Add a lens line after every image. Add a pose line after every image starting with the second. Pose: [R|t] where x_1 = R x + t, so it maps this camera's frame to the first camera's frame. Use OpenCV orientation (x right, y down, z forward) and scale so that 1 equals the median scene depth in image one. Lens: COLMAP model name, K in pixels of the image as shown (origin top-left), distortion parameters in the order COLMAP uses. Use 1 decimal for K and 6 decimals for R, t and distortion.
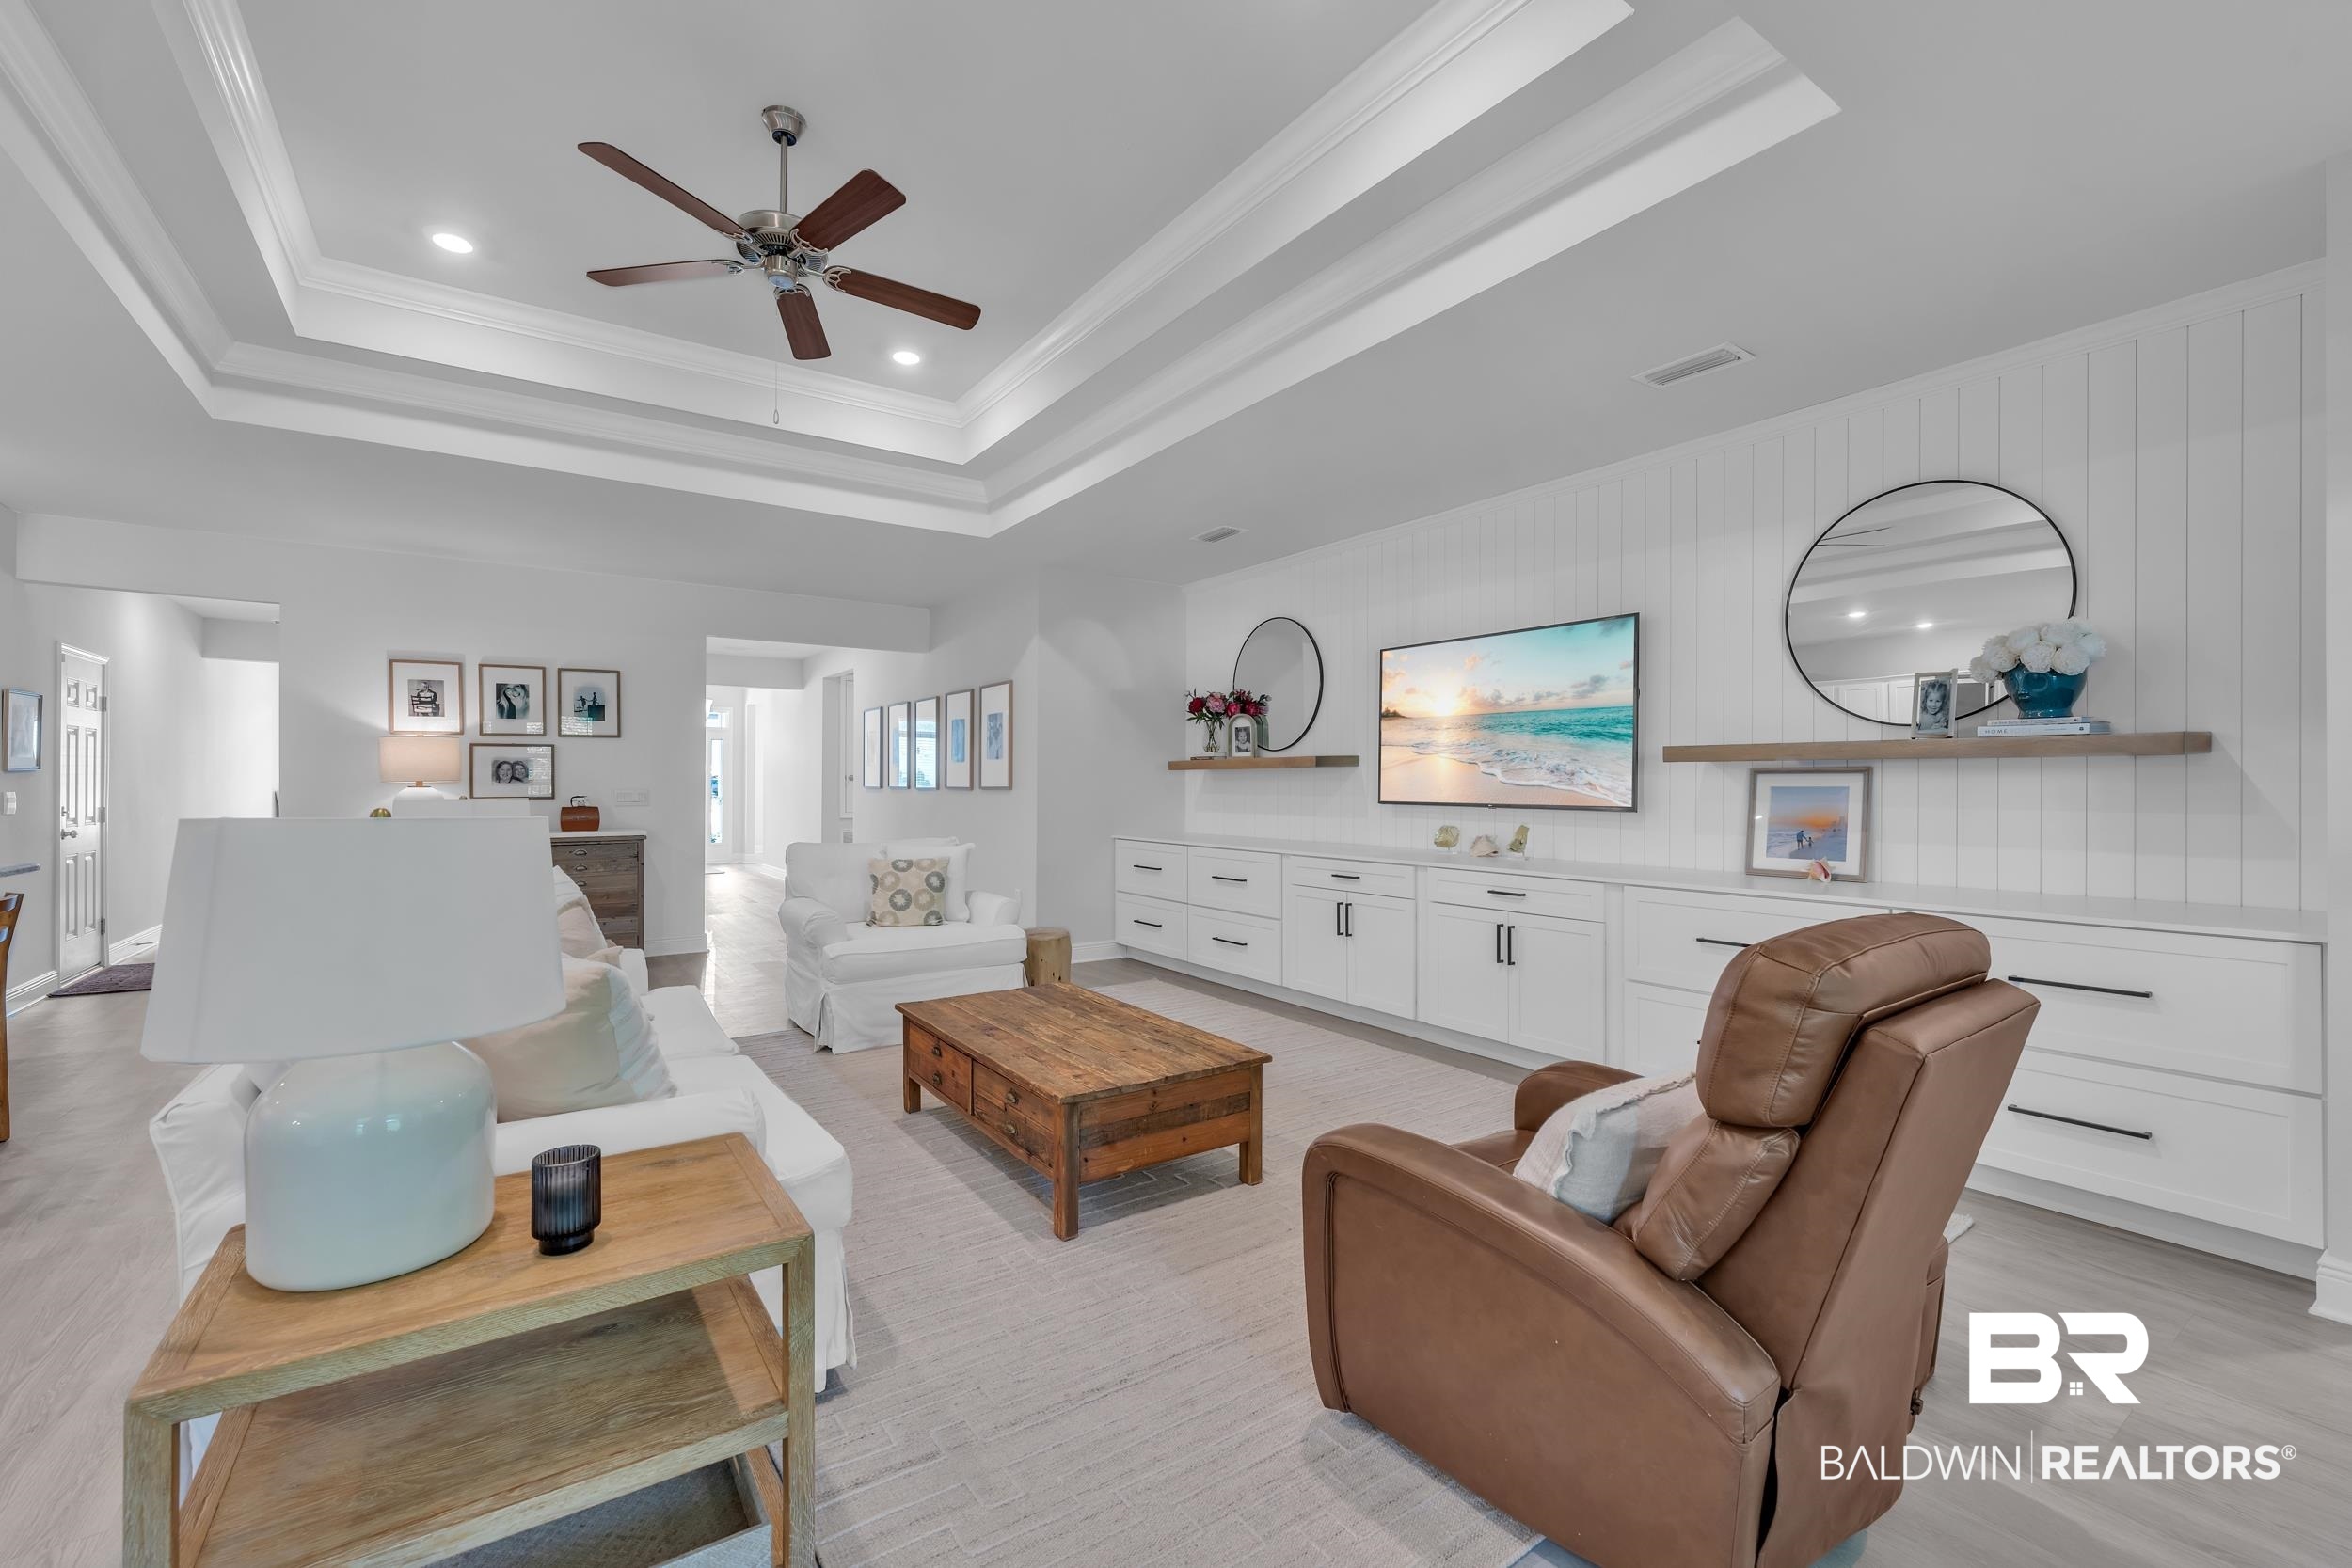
lens RADIAL K [[985.1, 0, 1174.4], [0, 985.1, 772.1], [0, 0, 1]] dist [0.000901, 0.000176]
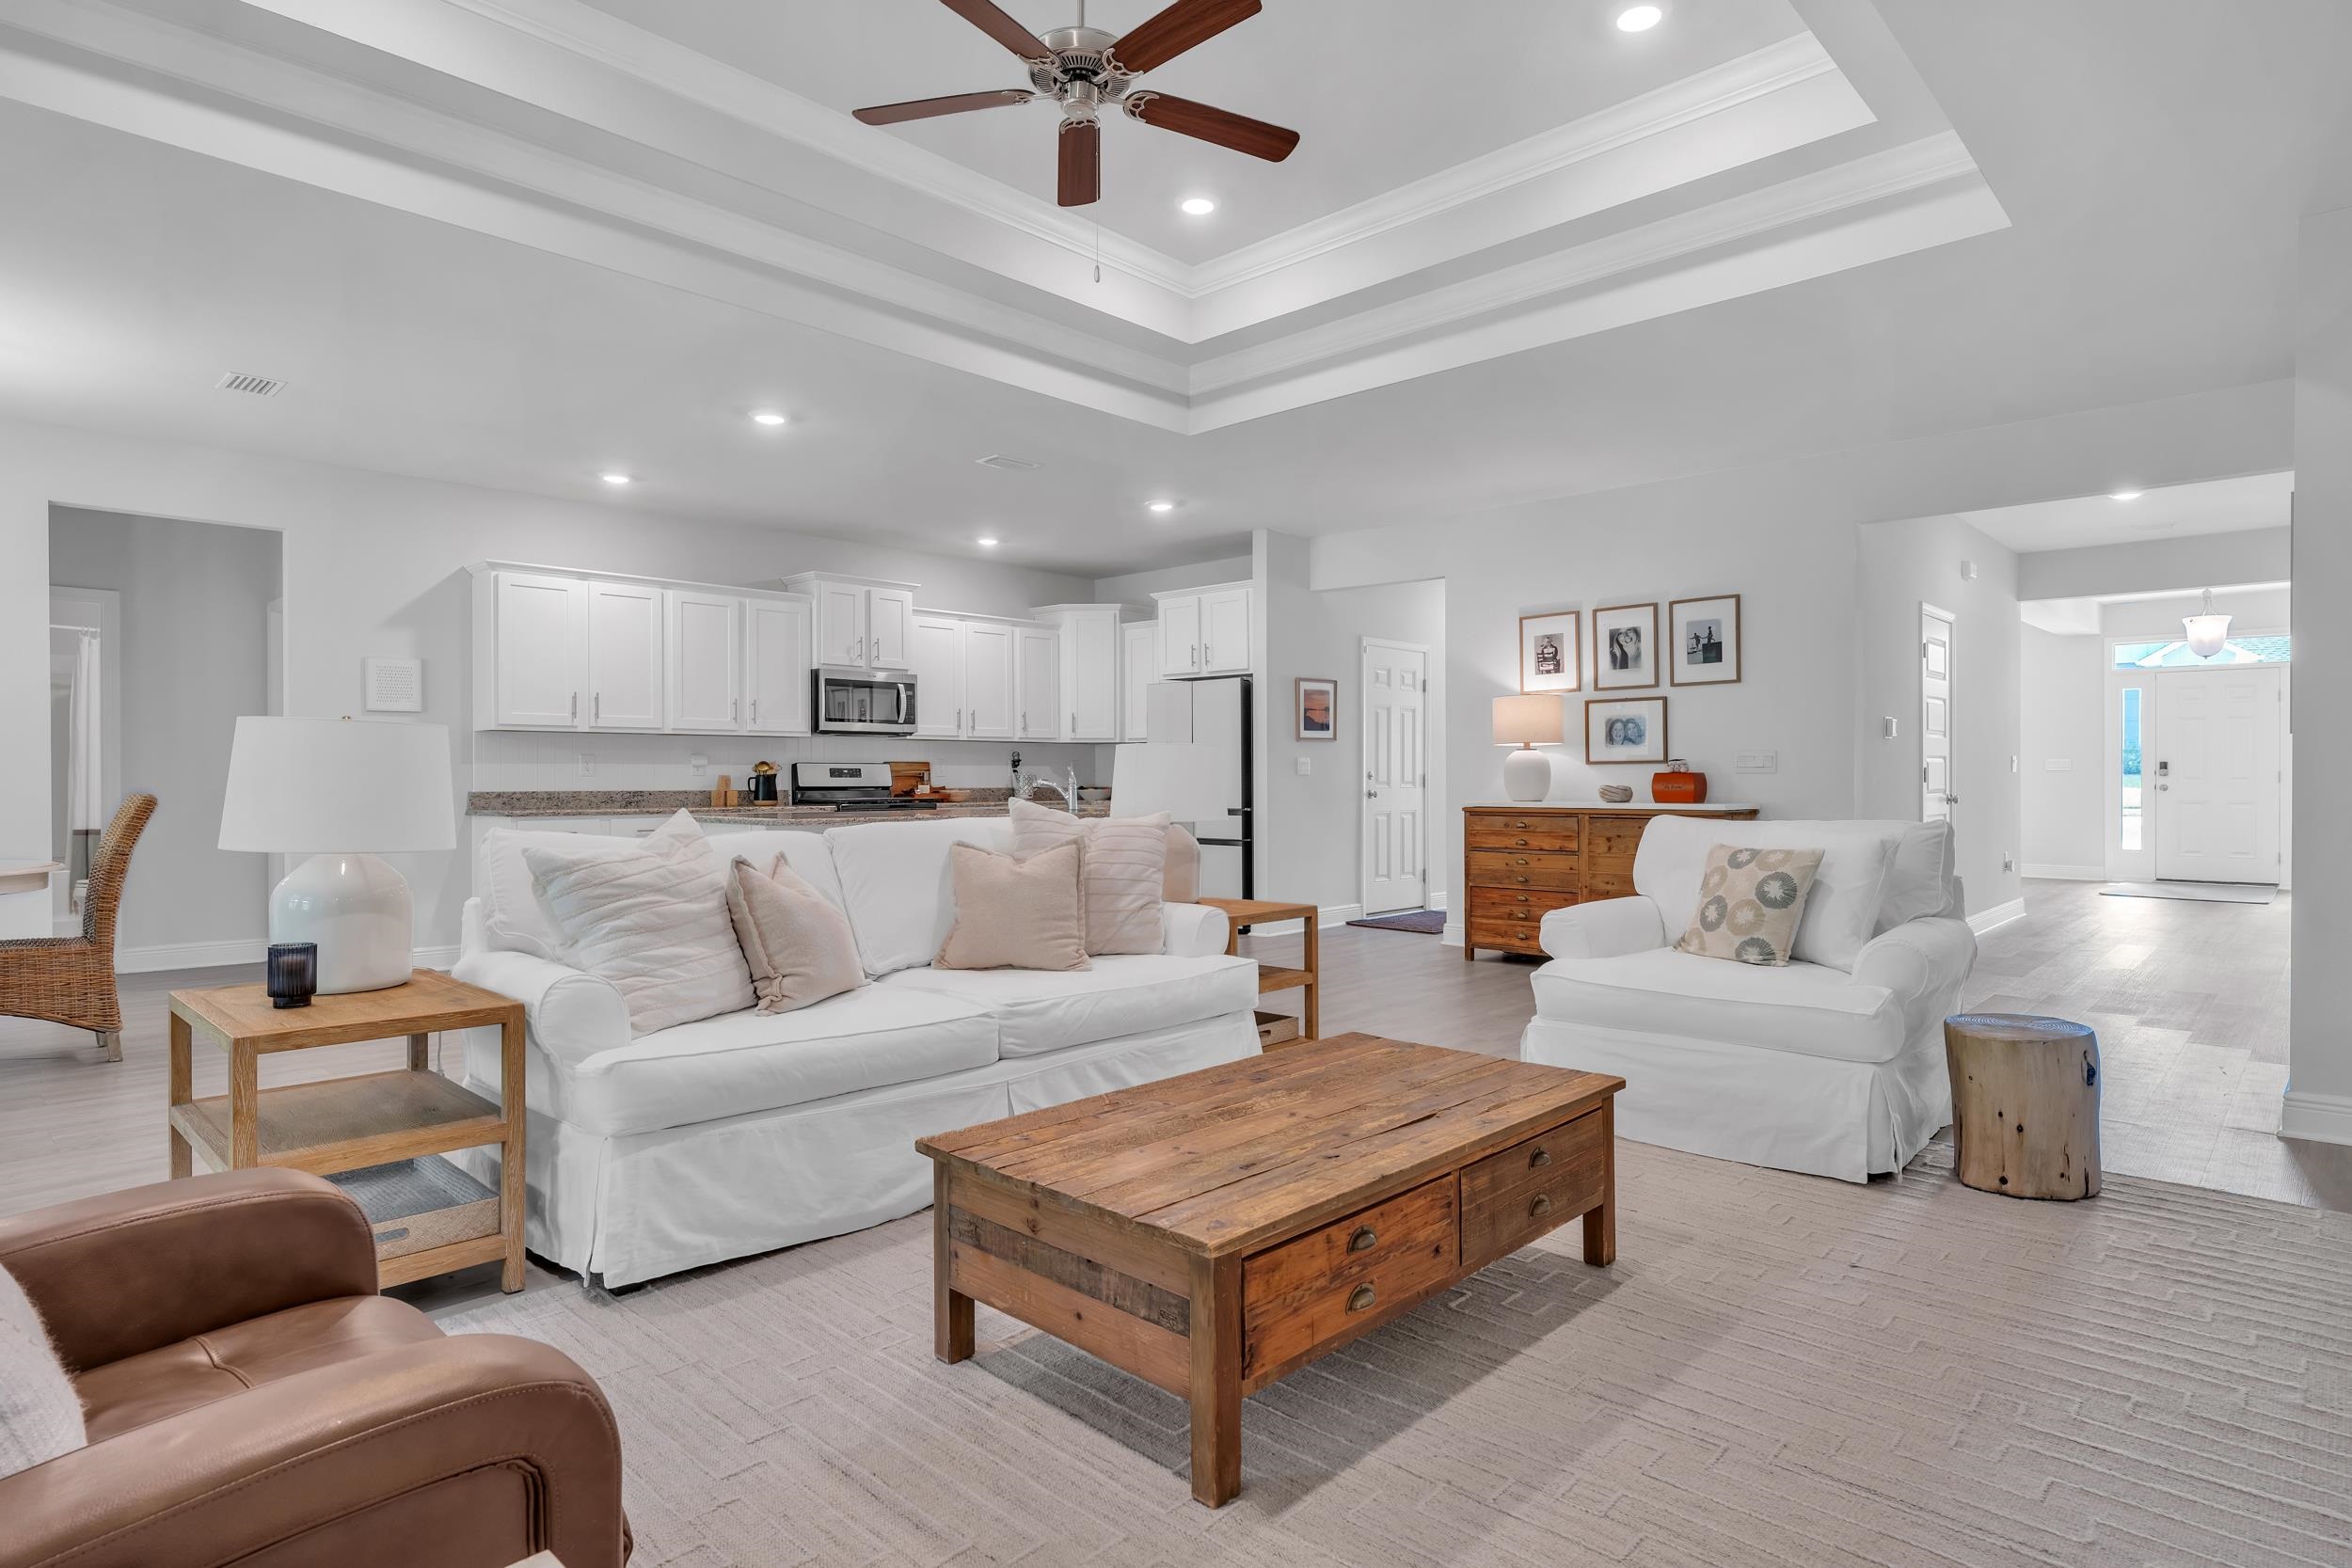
lens RADIAL K [[1254.5, 0, 1176.0], [0, 1254.5, 784.0], [0, 0, 1]] dist [0.024213, -0.000091]
pose [[0.210026, 0.006107, -0.977677, 0.320048], [0.011470, 0.999896, 0.008710, 0.032205], [0.977629, -0.013043, 0.209934, 0.412947]]
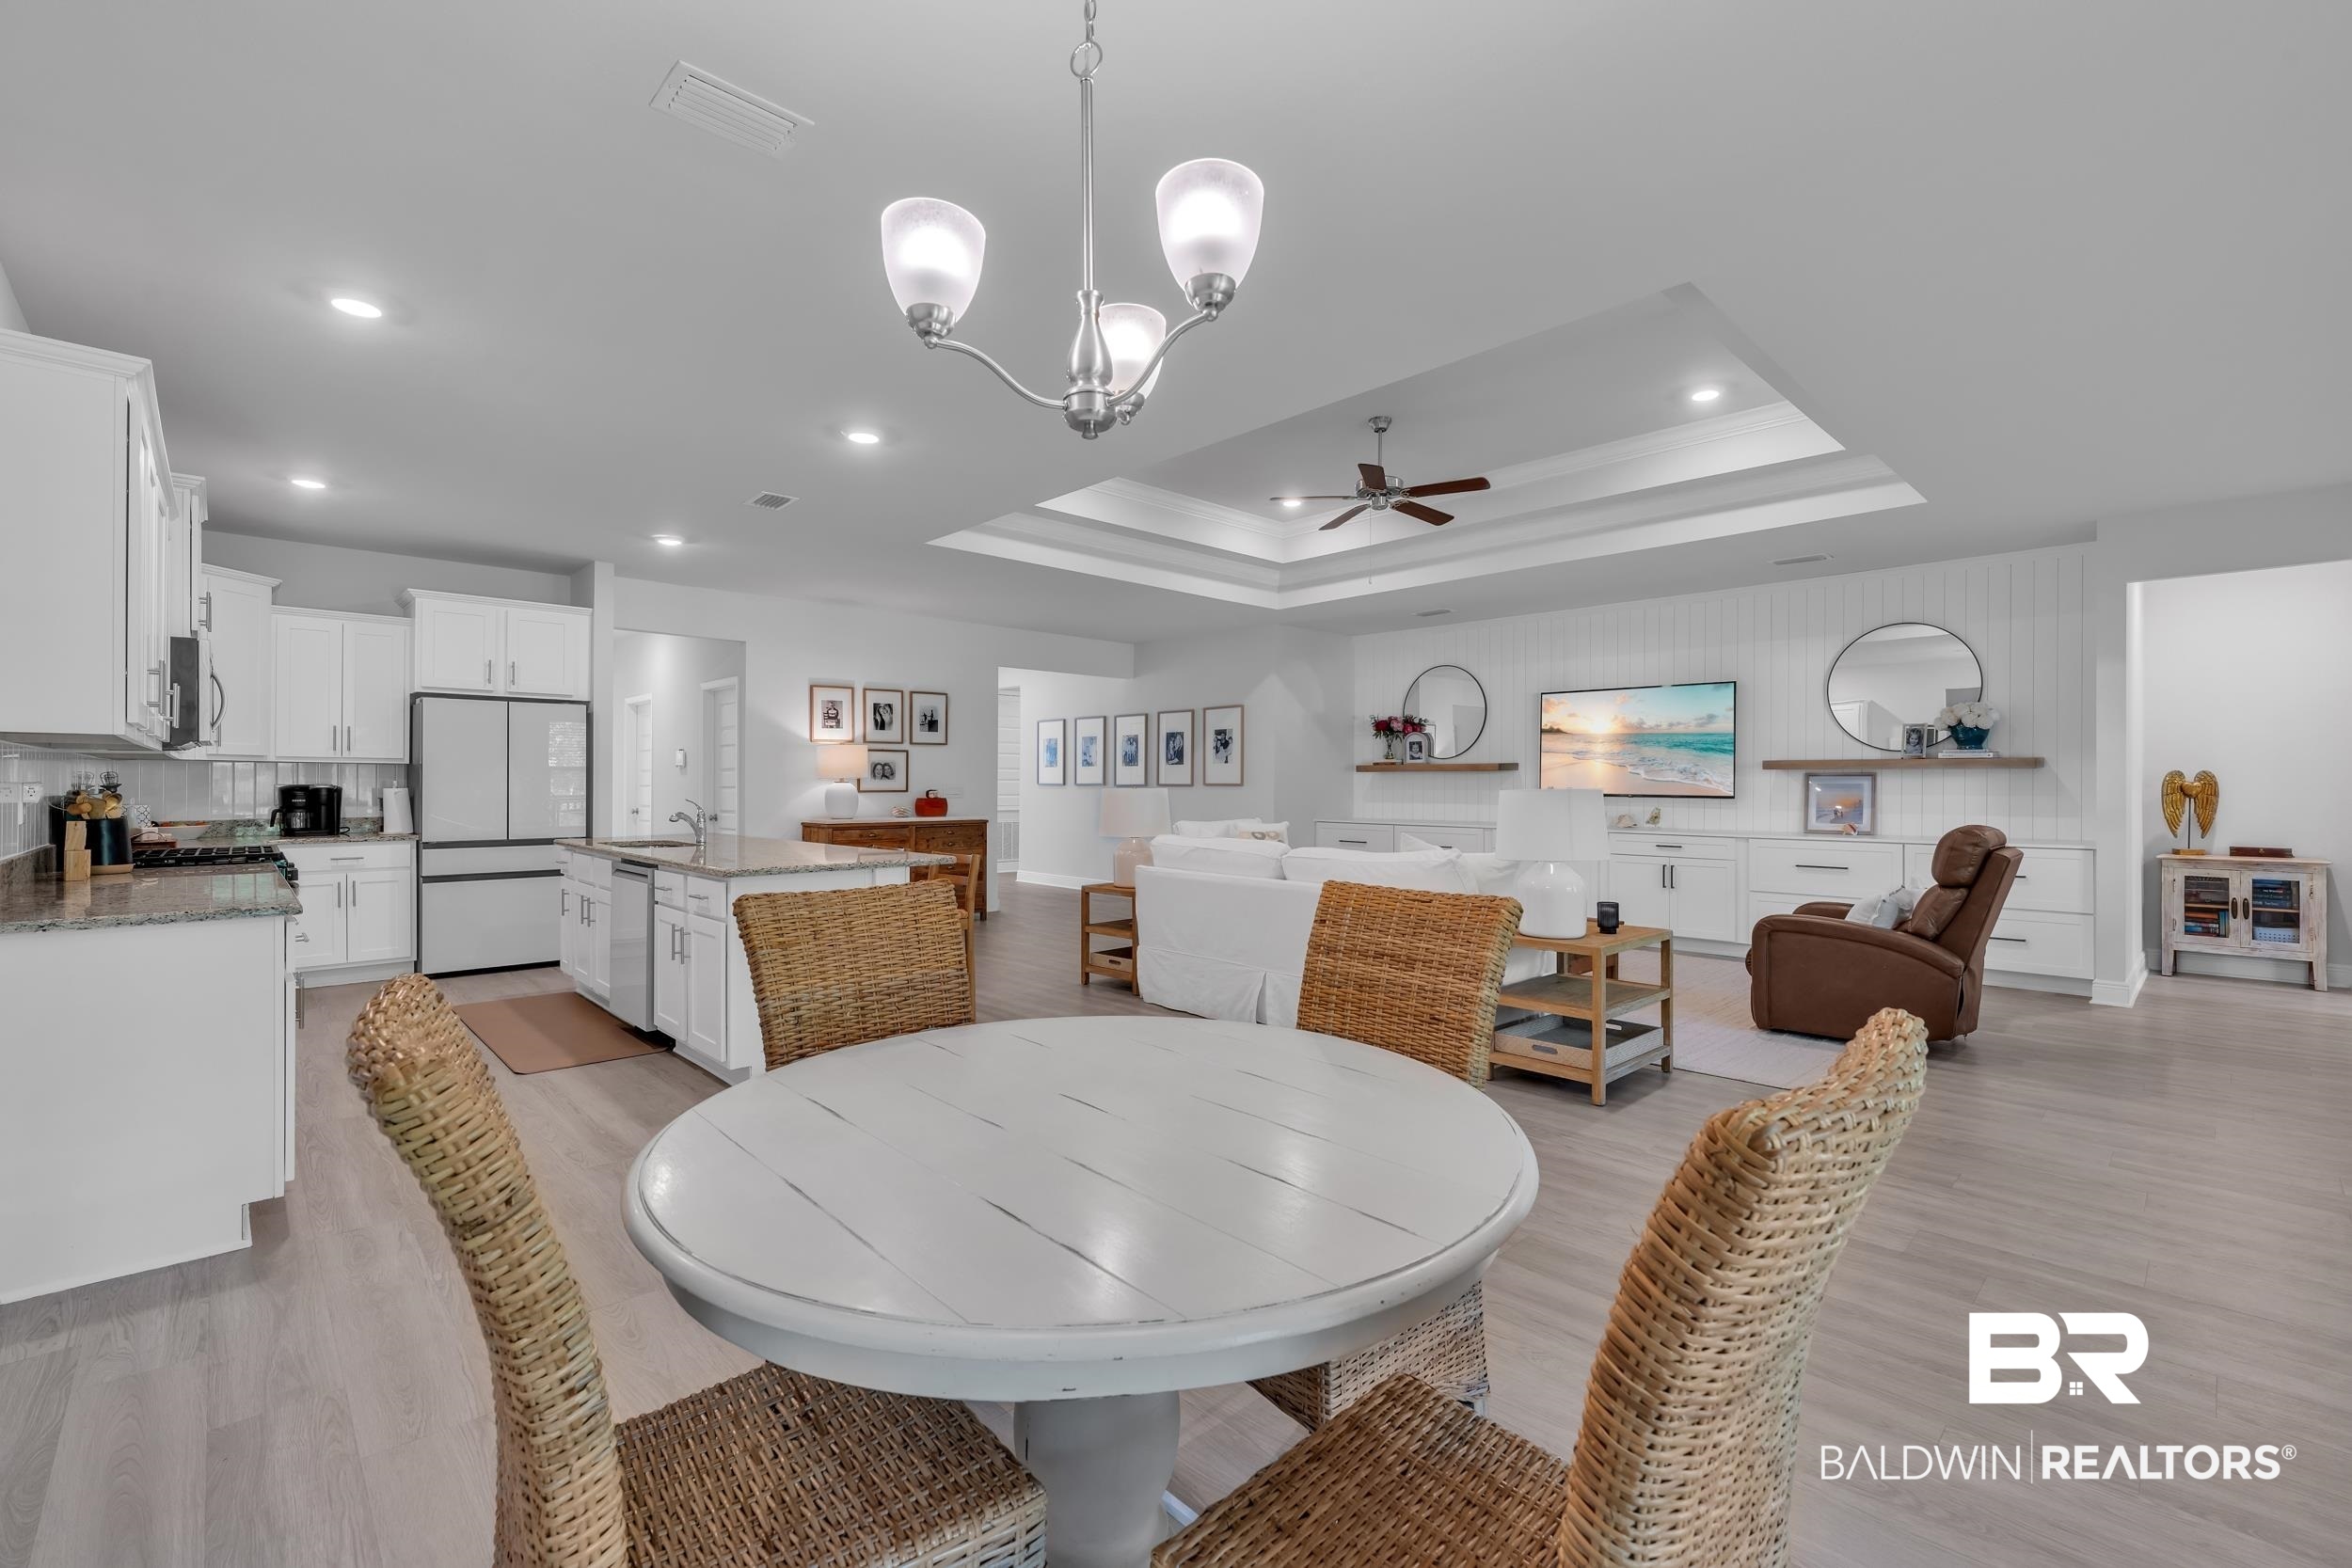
lens RADIAL K [[1013.5, 0, 1174.9], [0, 1013.5, 777.7], [0, 0, 1]] dist [-0.002438, -0.000223]
pose [[0.988597, 0.003755, 0.150536, -0.514673], [-0.004522, 0.999978, 0.004757, 0.000275], [-0.150515, -0.005383, 0.988593, -0.398639]]
